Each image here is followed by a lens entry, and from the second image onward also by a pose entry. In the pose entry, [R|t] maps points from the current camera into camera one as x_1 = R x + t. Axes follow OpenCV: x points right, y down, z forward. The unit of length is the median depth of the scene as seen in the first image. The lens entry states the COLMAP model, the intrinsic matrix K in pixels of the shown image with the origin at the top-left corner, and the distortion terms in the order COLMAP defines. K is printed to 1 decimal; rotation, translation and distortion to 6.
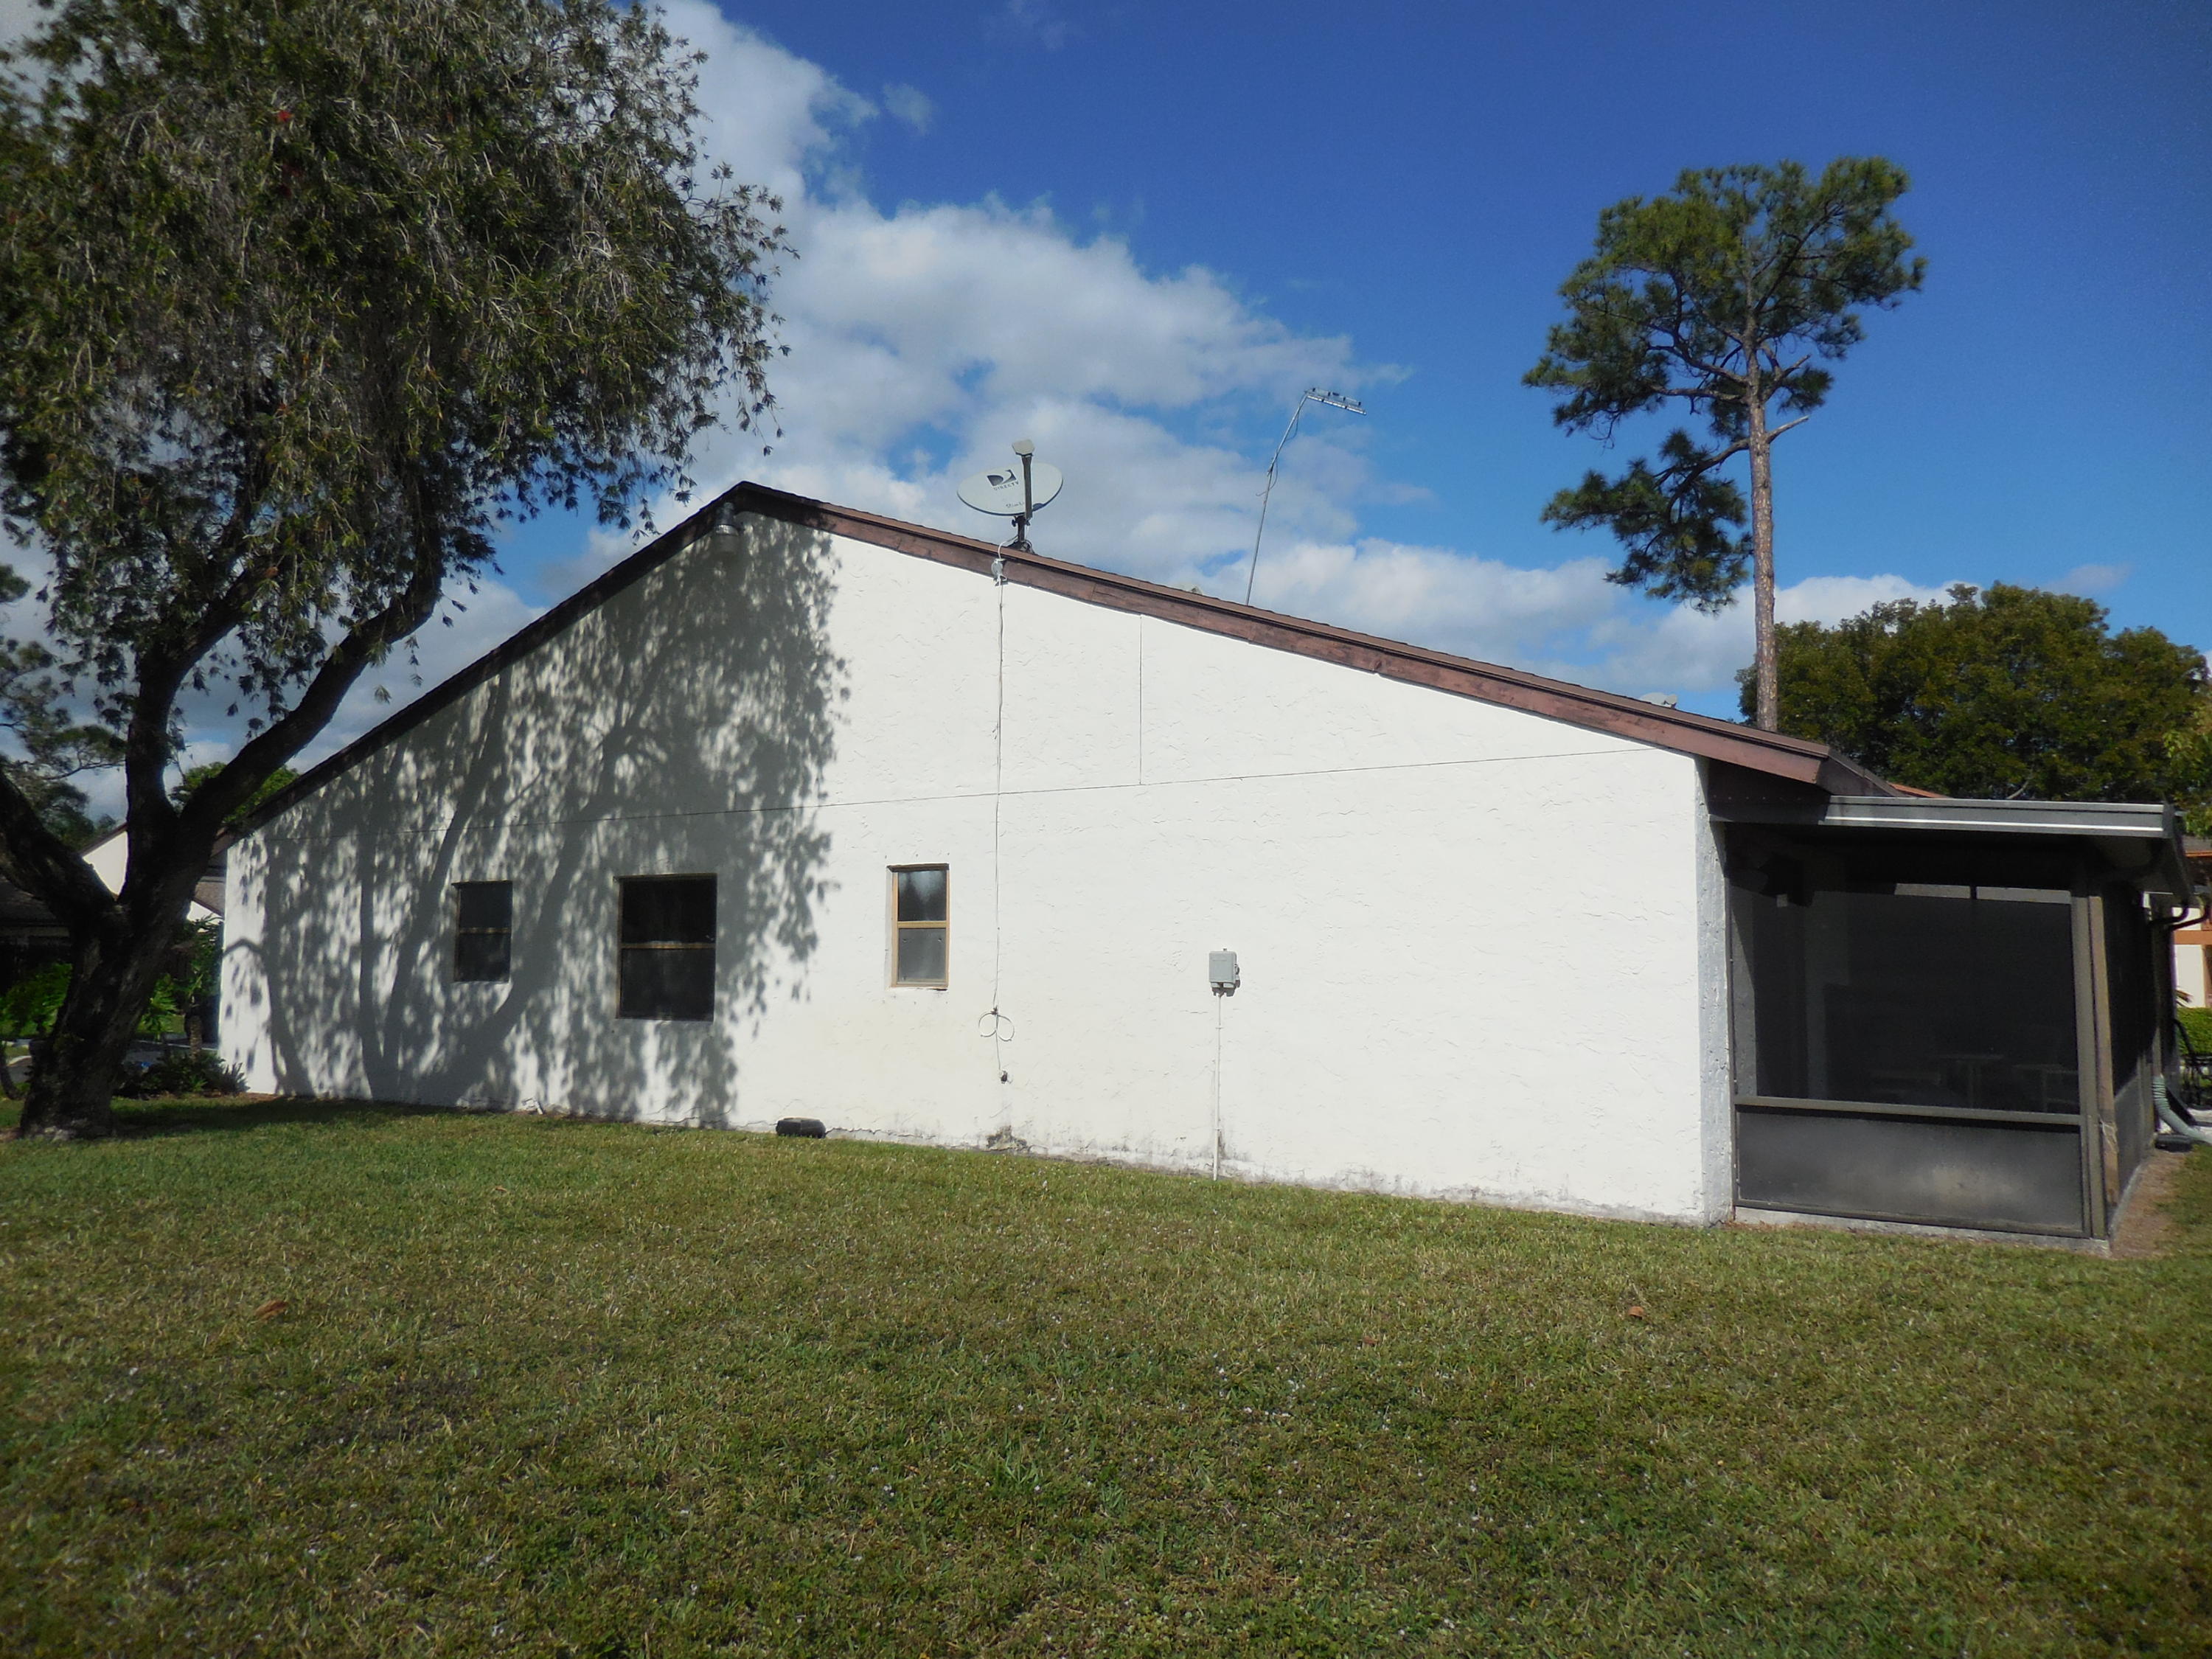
lens RADIAL K [[1681.0, 0, 1106.0], [0, 1681.0, 829.5], [0, 0, 1]] dist [0.002388, 0.020333]
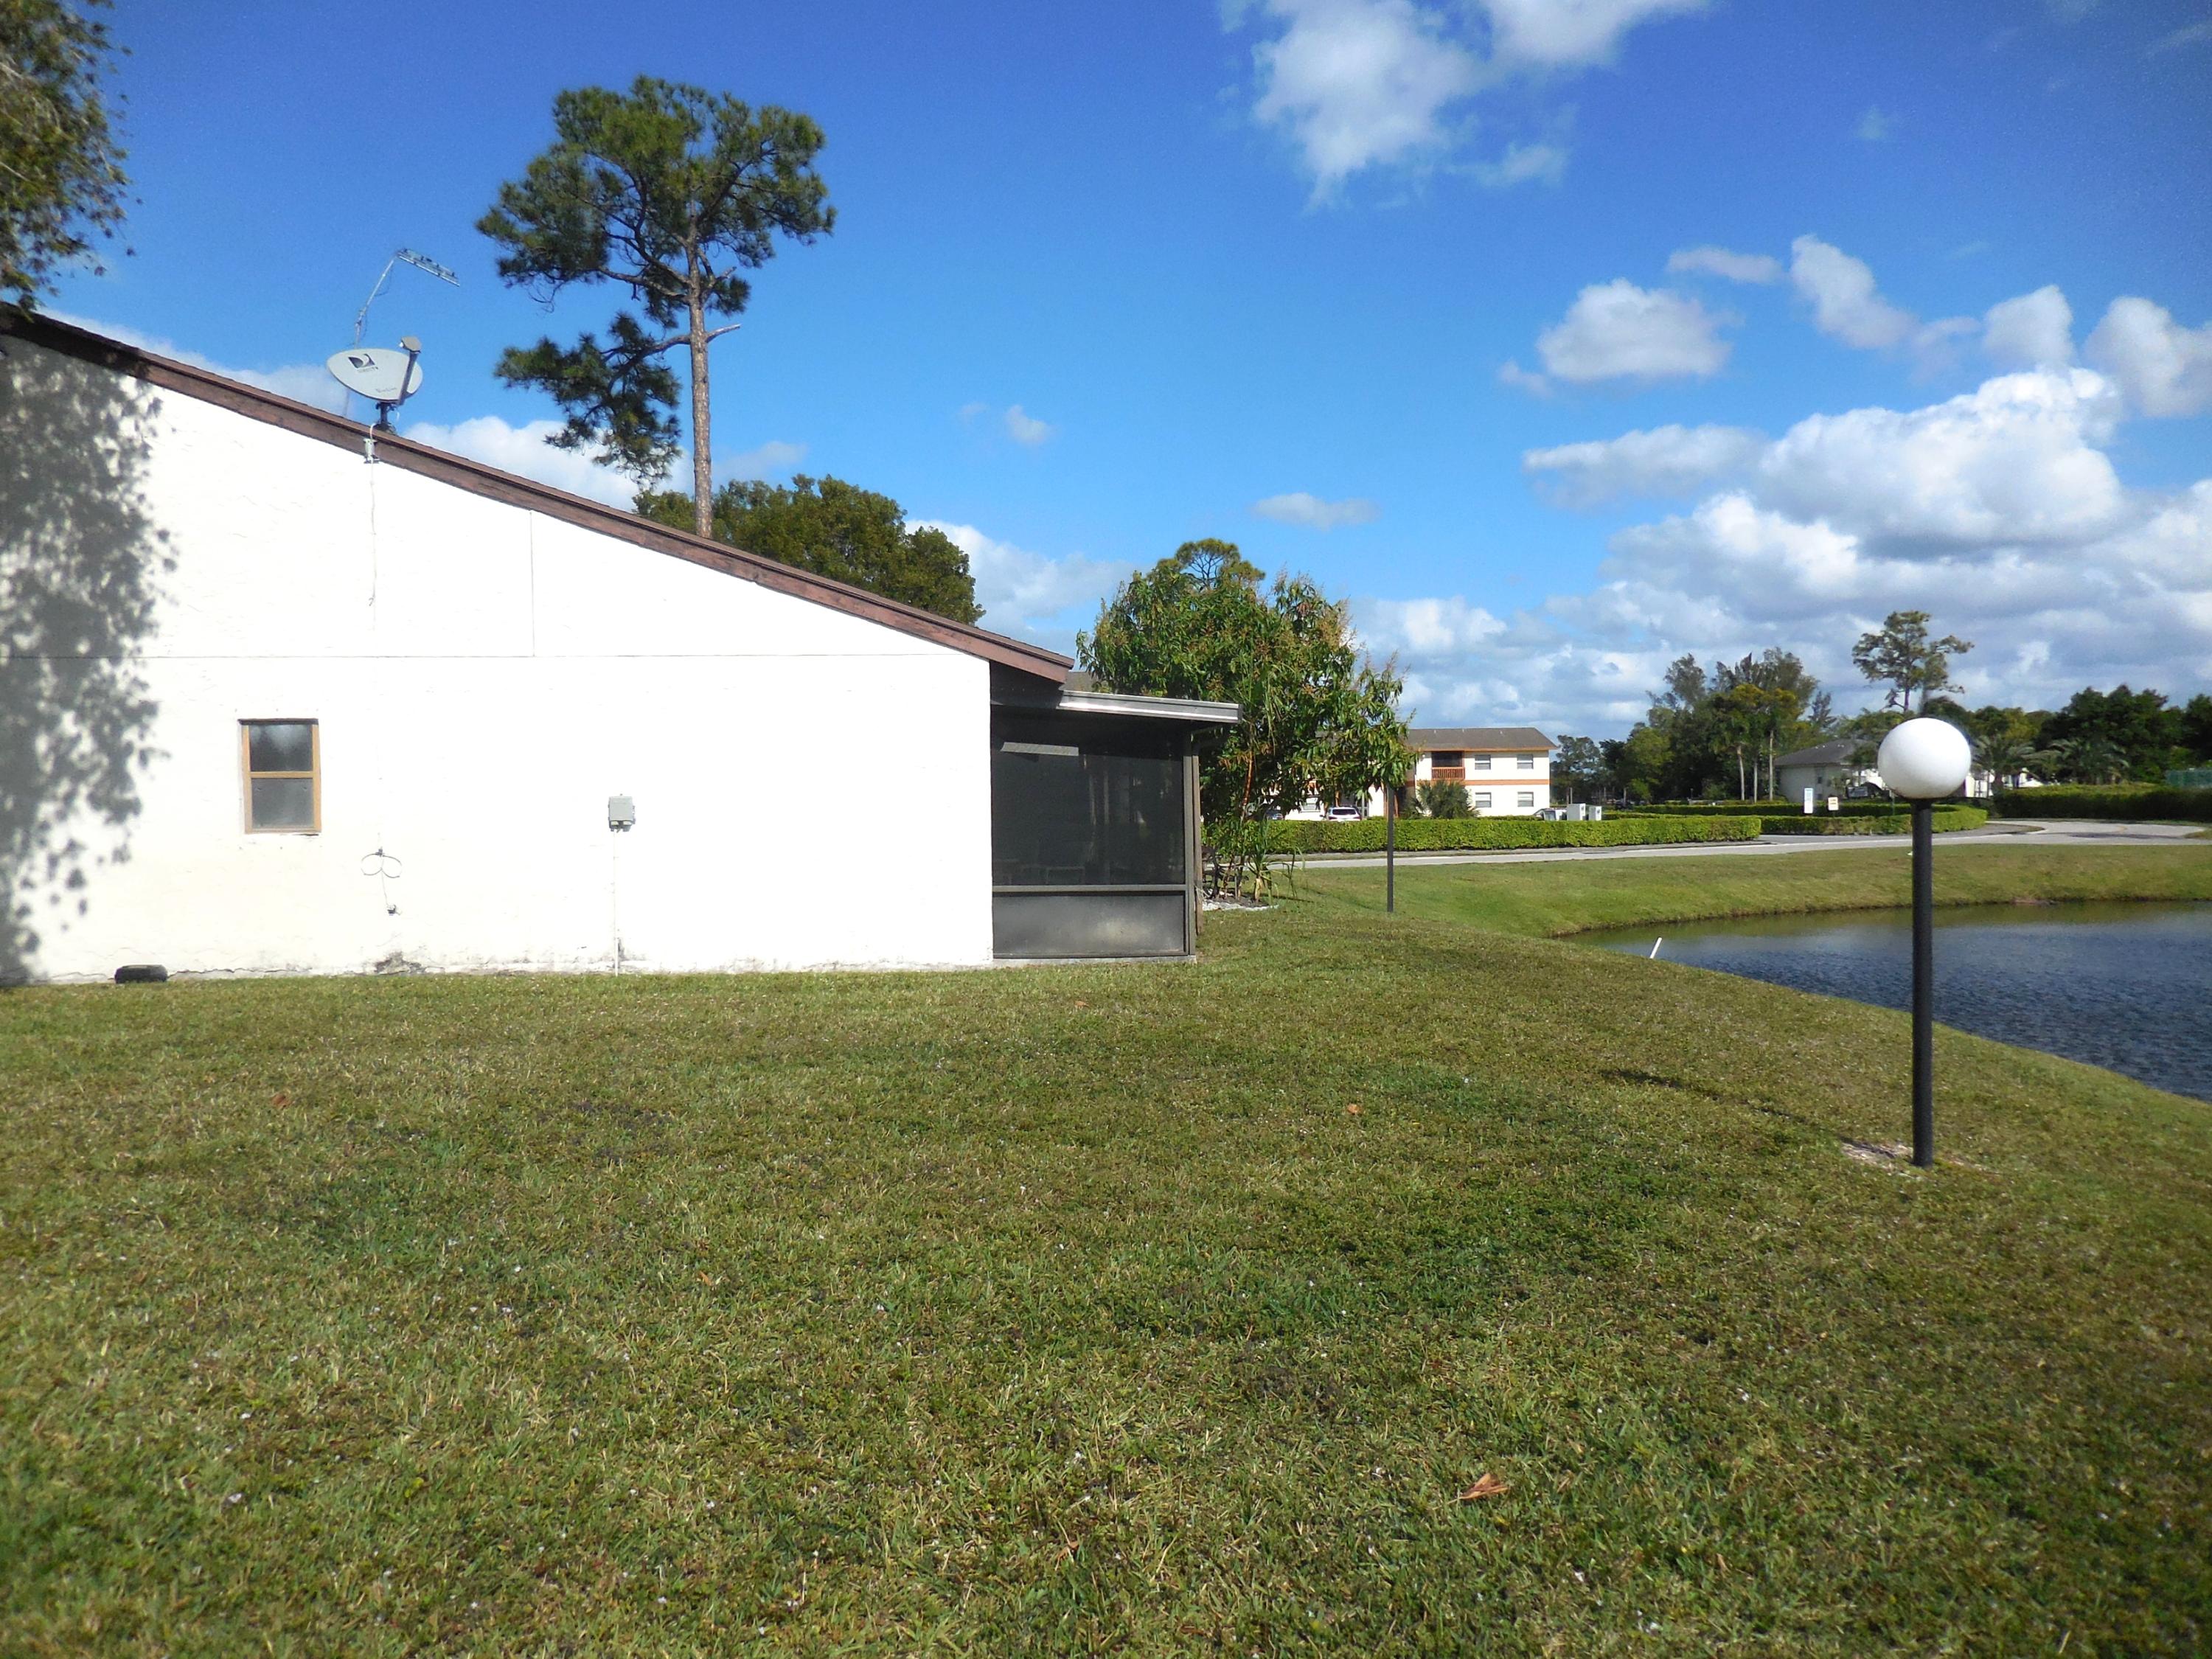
lens RADIAL K [[1681.0, 0, 1106.0], [0, 1681.0, 829.5], [0, 0, 1]] dist [0.002388, 0.020333]
pose [[0.767335, -0.025155, 0.640753, -0.289895], [-0.039461, 0.995484, 0.086337, -0.022288], [-0.640032, -0.091534, 0.762877, -0.148873]]
